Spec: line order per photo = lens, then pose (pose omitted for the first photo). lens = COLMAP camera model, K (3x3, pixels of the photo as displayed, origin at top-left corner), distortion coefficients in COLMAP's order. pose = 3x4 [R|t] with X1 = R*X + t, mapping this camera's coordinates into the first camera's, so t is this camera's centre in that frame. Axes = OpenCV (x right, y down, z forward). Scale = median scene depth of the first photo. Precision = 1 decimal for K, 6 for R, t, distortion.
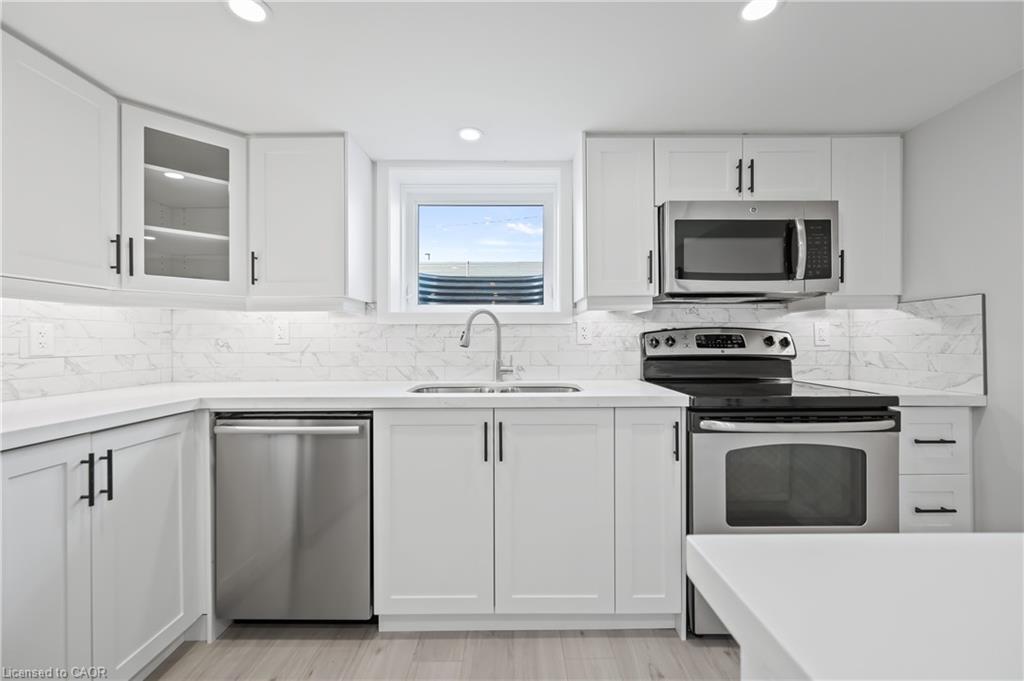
lens RADIAL K [[419.8, 0, 512.0], [0, 419.8, 340.5], [0, 0, 1]] dist [-0.001604, -0.000217]
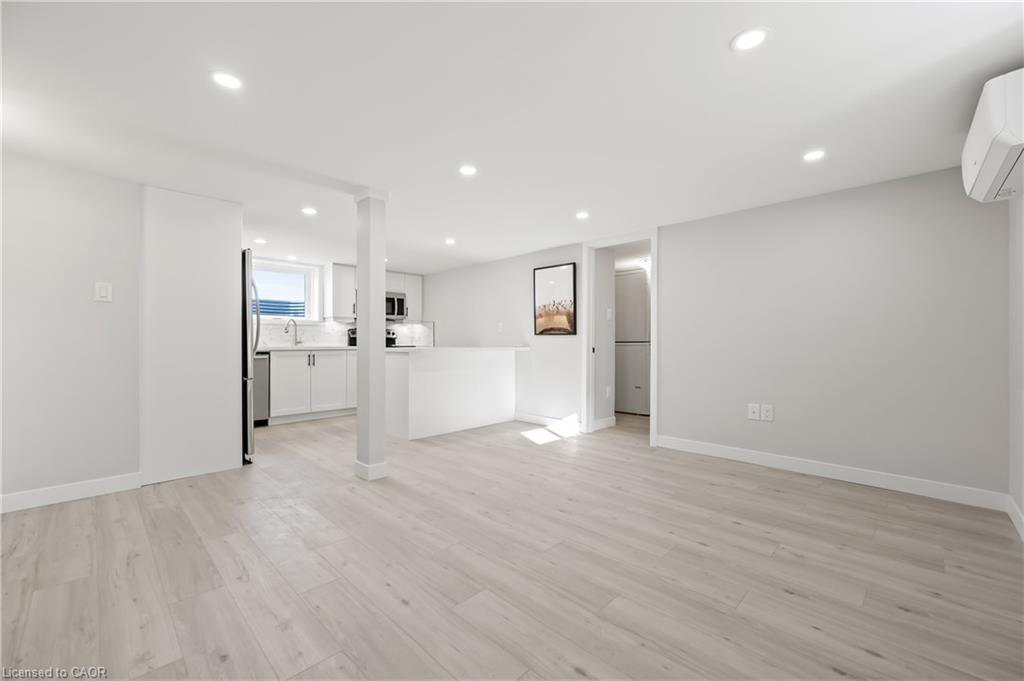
lens RADIAL K [[419.8, 0, 512.0], [0, 419.8, 340.5], [0, 0, 1]] dist [-0.001604, -0.000217]
pose [[0.699509, 0.007574, 0.714584, -1.086711], [-0.000698, 0.999951, -0.009916, 0.096655], [-0.714623, 0.006438, 0.699480, -2.045426]]
